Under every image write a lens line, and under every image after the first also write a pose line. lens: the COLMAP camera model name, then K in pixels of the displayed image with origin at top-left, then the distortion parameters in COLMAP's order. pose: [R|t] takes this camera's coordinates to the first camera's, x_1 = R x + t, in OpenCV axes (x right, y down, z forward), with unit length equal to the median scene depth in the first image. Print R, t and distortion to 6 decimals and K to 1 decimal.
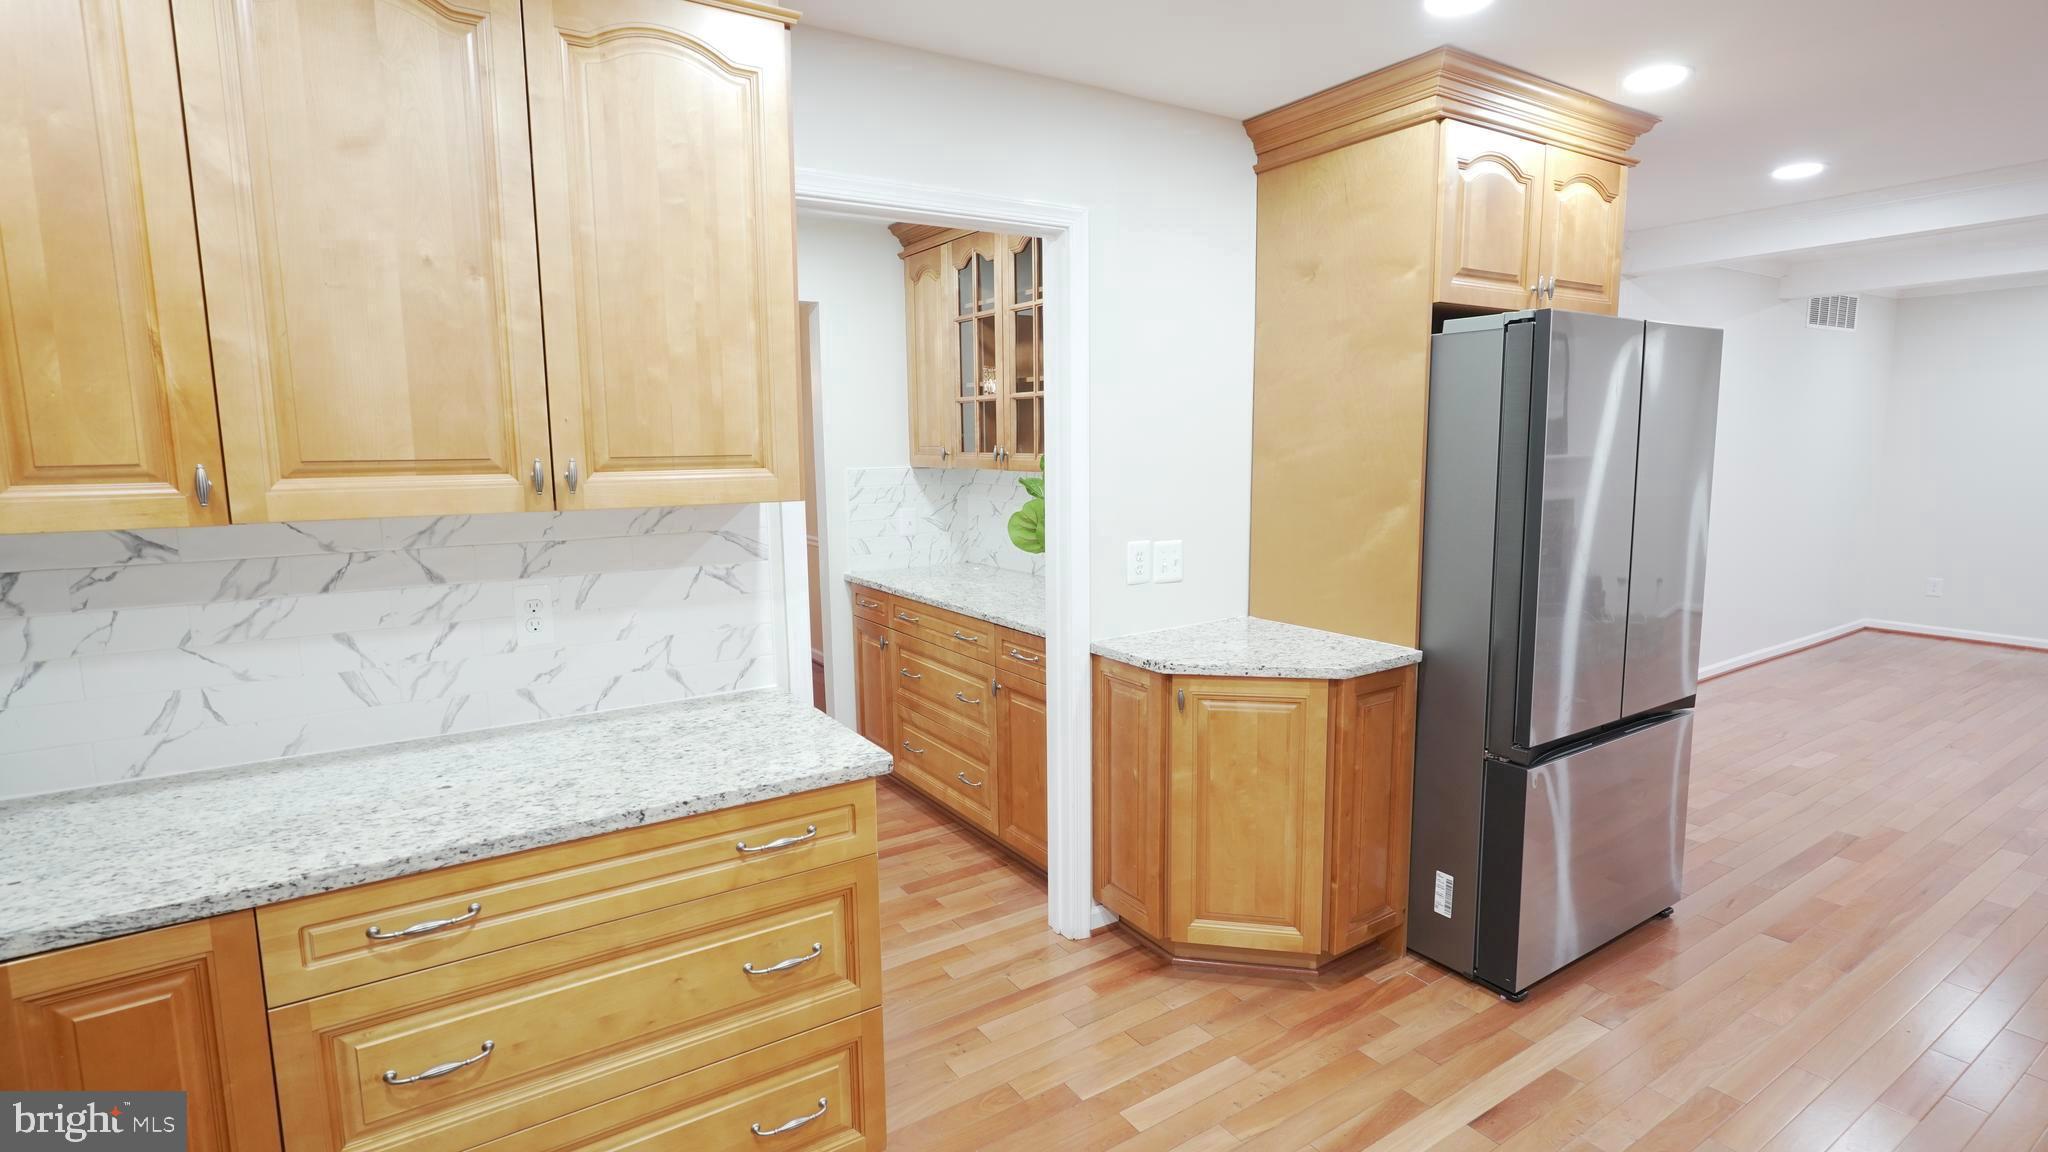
lens RADIAL K [[972.7, 0, 1024.0], [0, 972.7, 576.0], [0, 0, 1]] dist [-0.014608, 0.008191]
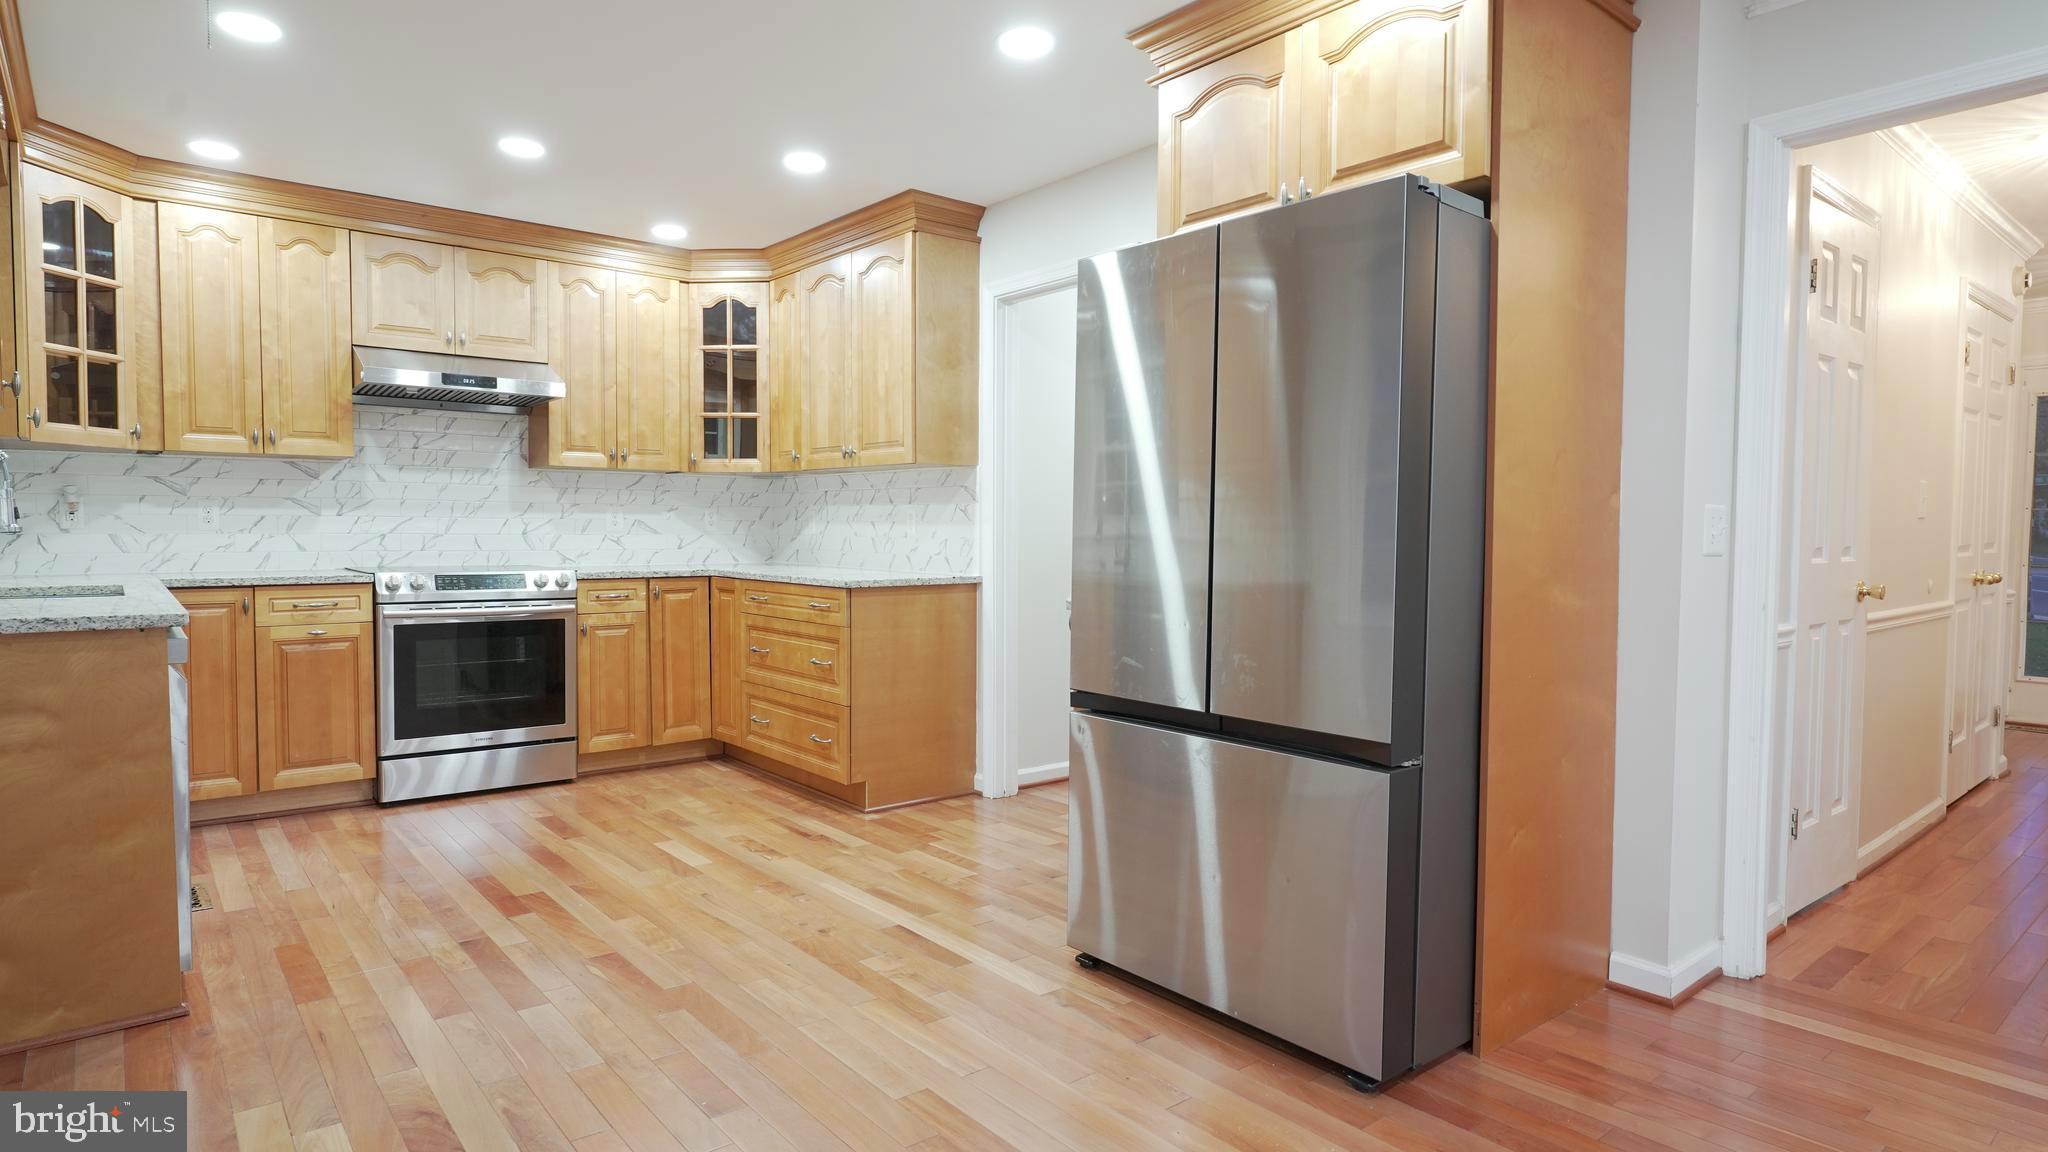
lens RADIAL K [[1134.9, 0, 1024.0], [0, 1134.9, 576.0], [0, 0, 1]] dist [-0.002086, -0.000110]
pose [[0.110499, 0.054628, -0.992374, 2.155804], [-0.144322, 0.988787, 0.038361, 0.028826], [0.983342, 0.138982, 0.117144, 1.019312]]
